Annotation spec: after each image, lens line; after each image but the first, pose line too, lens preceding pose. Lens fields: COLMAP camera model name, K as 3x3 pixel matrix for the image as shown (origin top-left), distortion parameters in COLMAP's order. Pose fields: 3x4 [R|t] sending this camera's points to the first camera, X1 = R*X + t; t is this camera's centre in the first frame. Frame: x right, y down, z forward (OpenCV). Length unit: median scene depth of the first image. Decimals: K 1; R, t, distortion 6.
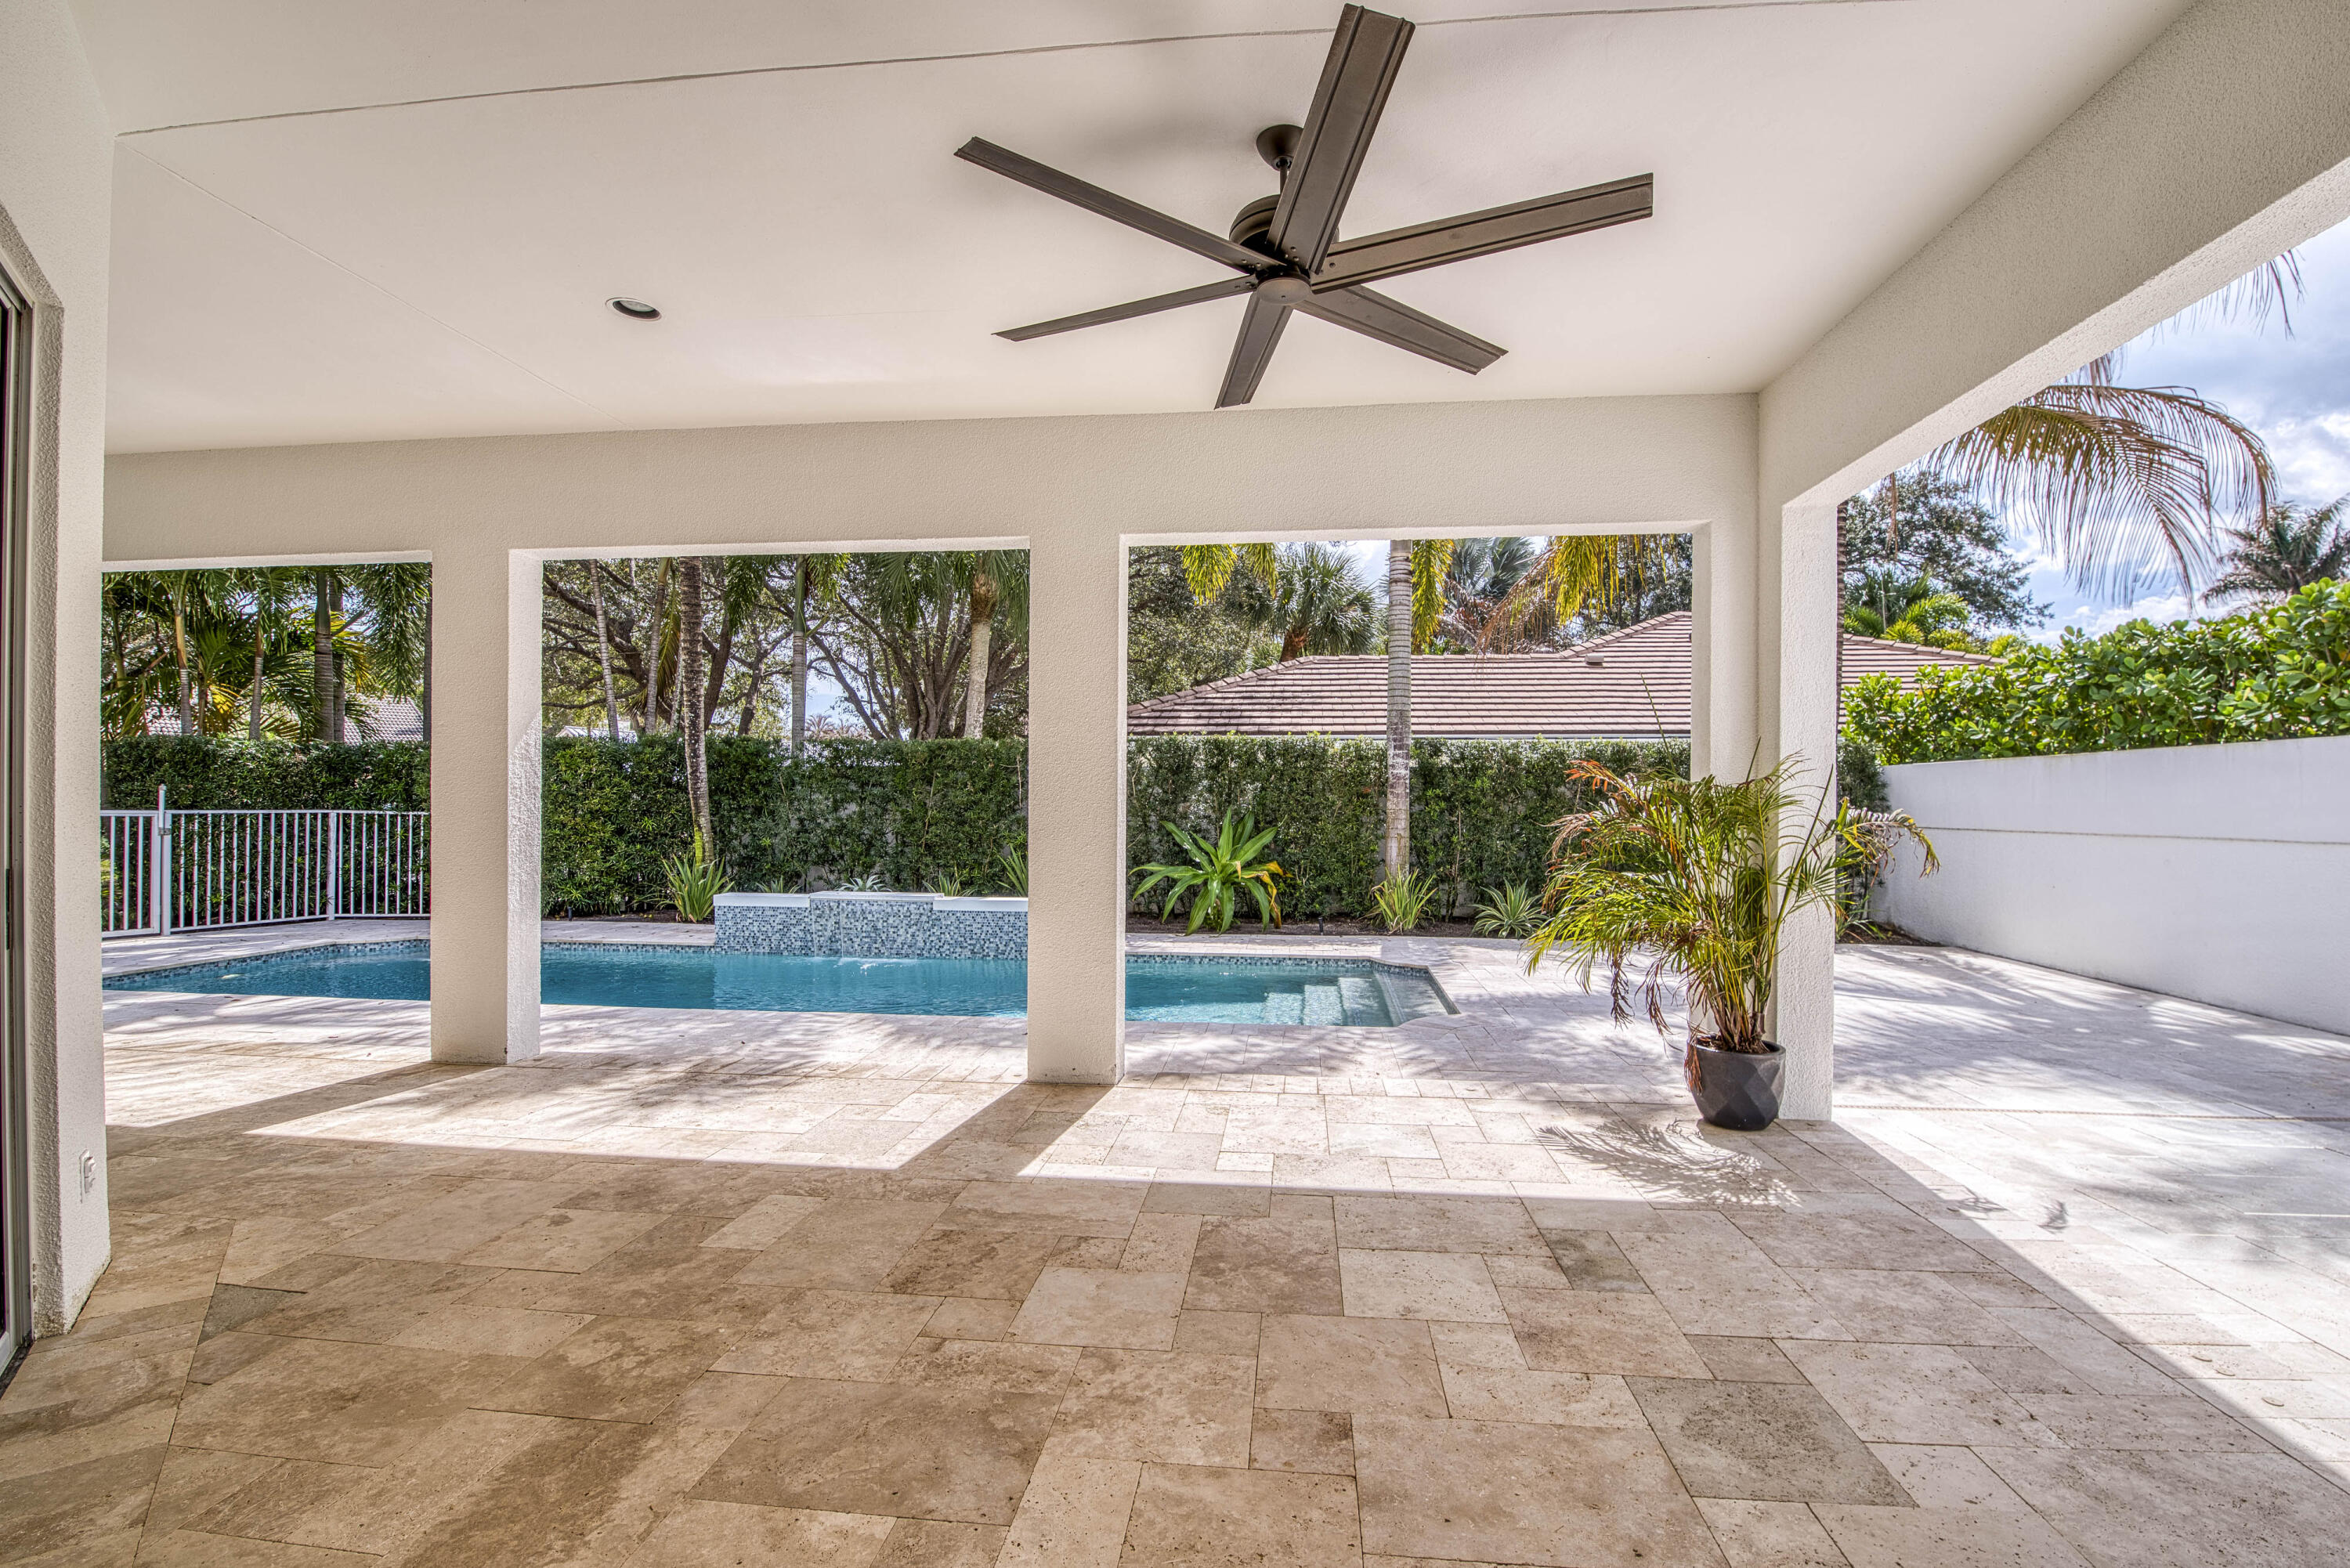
lens RADIAL K [[1010.5, 0, 1185.5], [0, 1010.5, 794.1], [0, 0, 1]] dist [-0.008466, -0.004285]
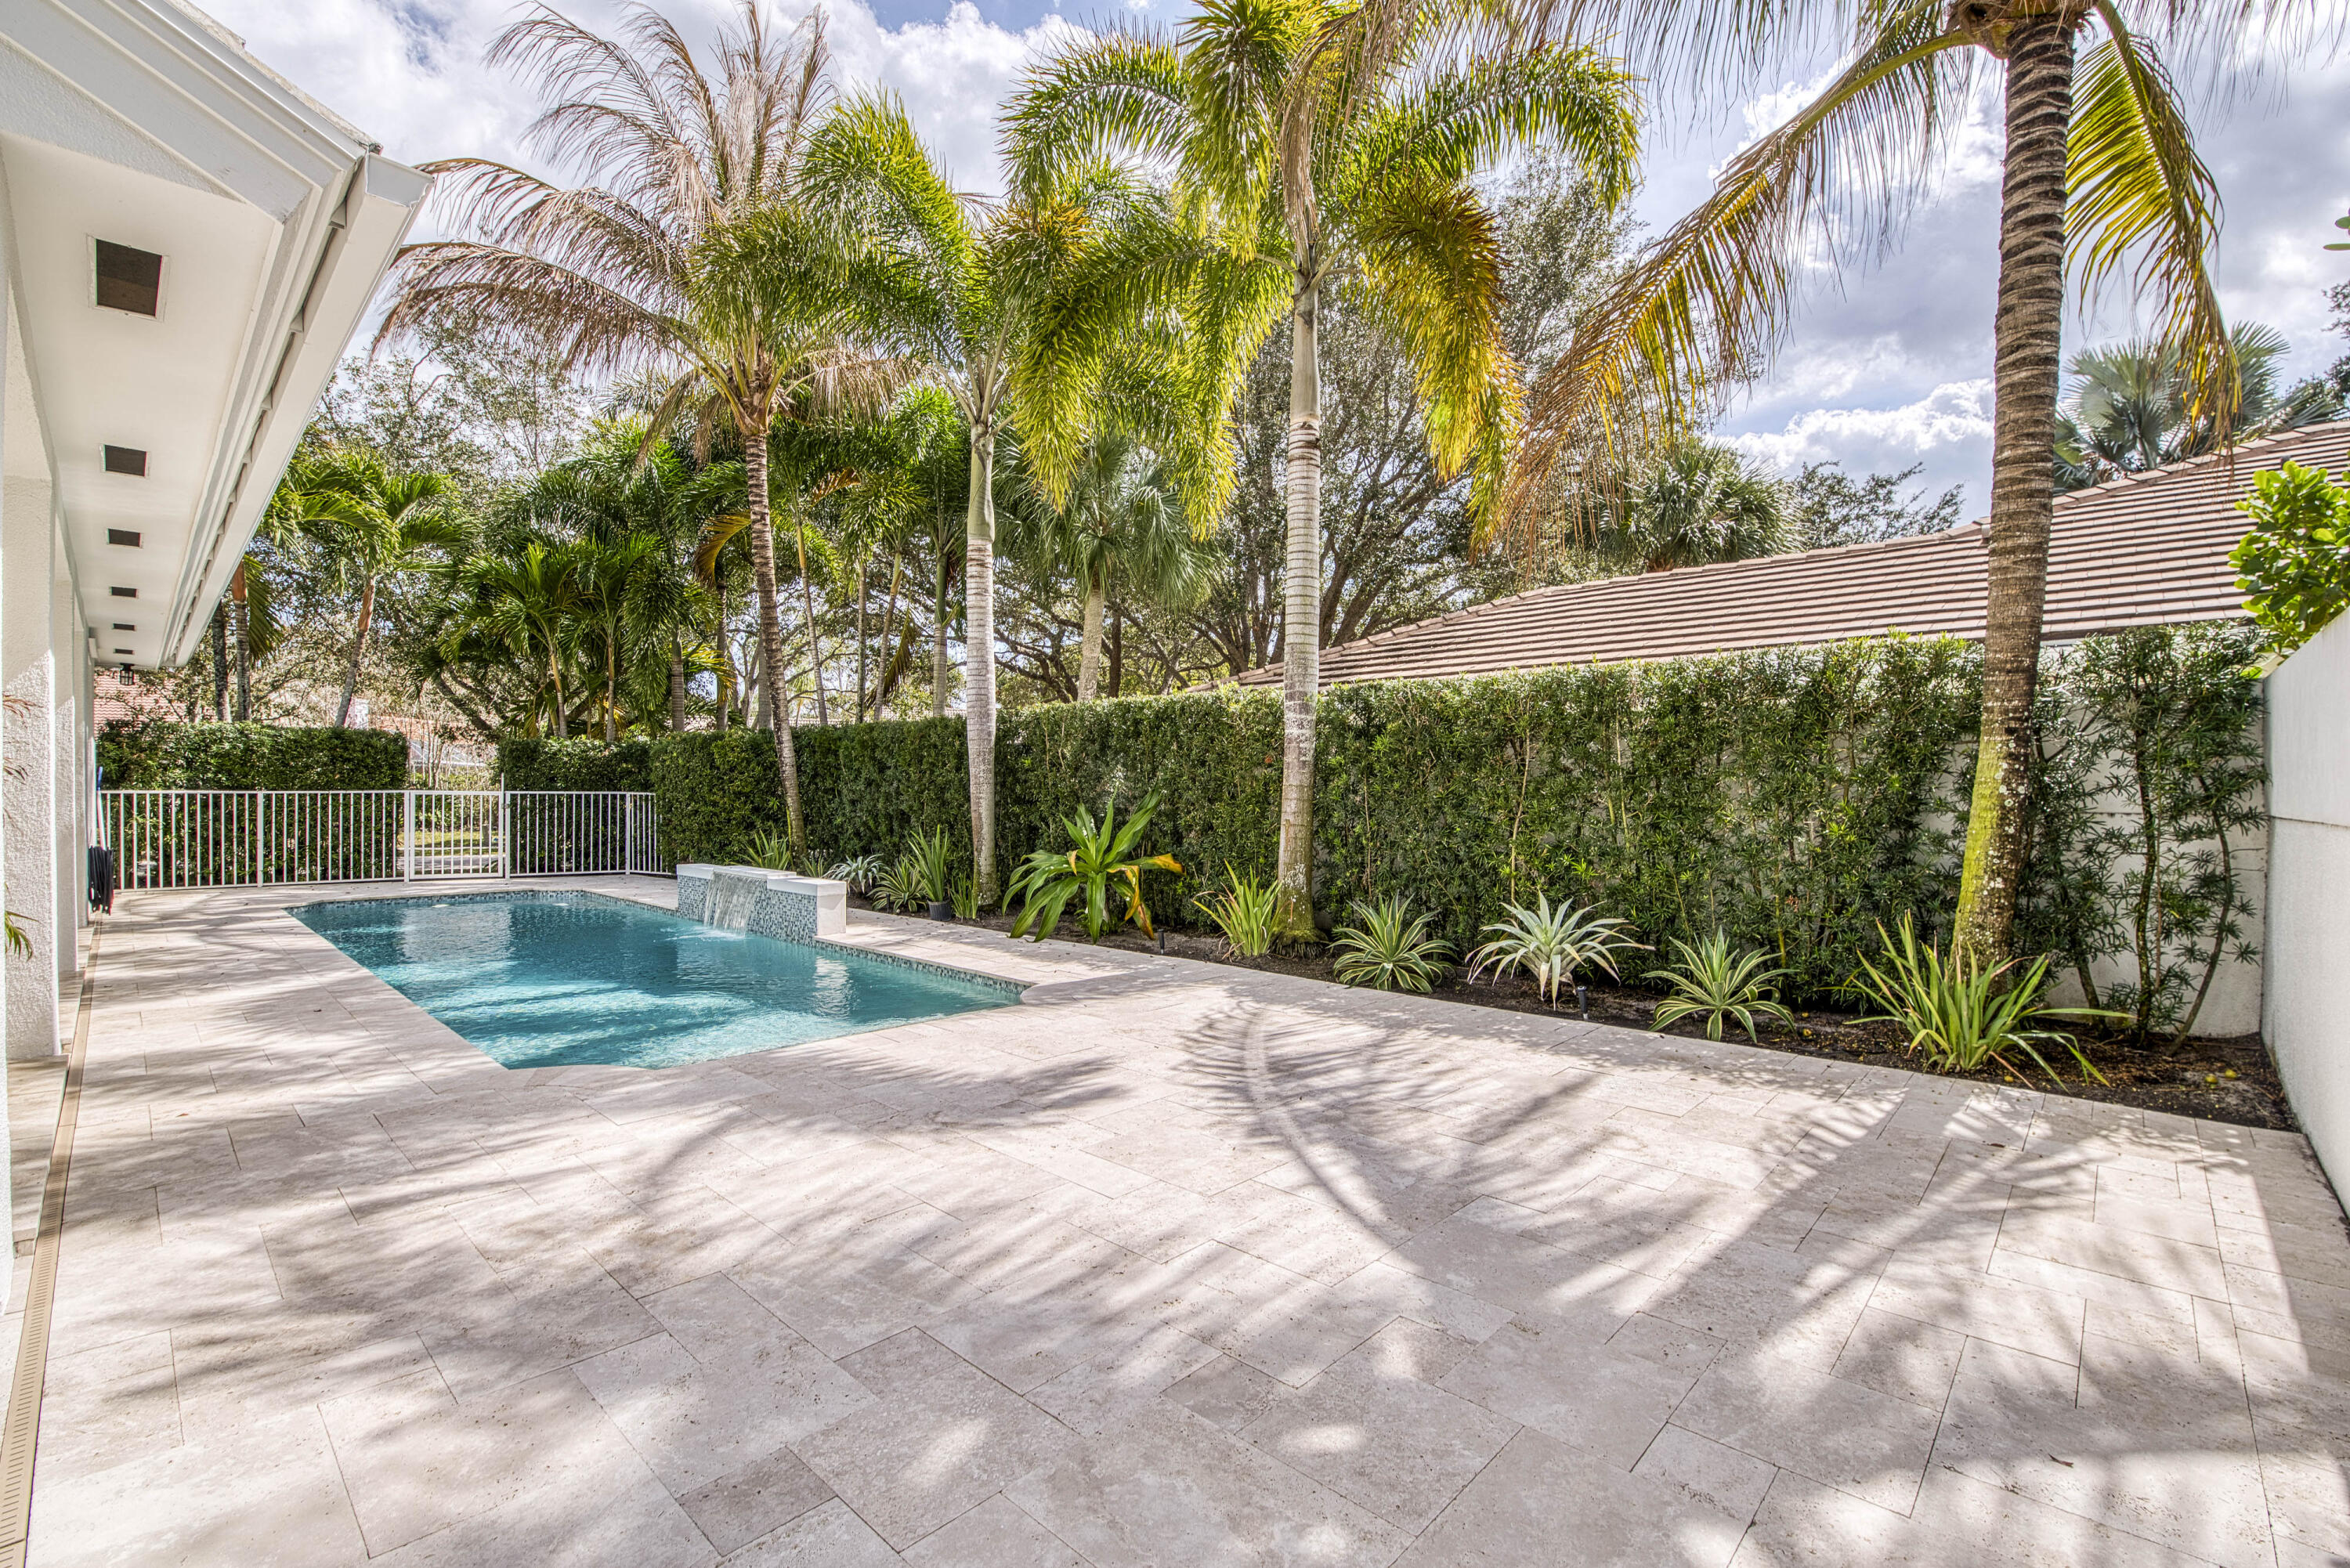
lens RADIAL K [[1010.5, 0, 1196.8], [0, 1010.5, 793.8], [0, 0, 1]] dist [-0.008466, -0.004285]
pose [[0.790683, -0.002731, -0.612219, 1.198505], [0.005156, 0.999984, 0.002197, 0.039497], [0.612203, -0.004894, 0.790685, 0.834769]]
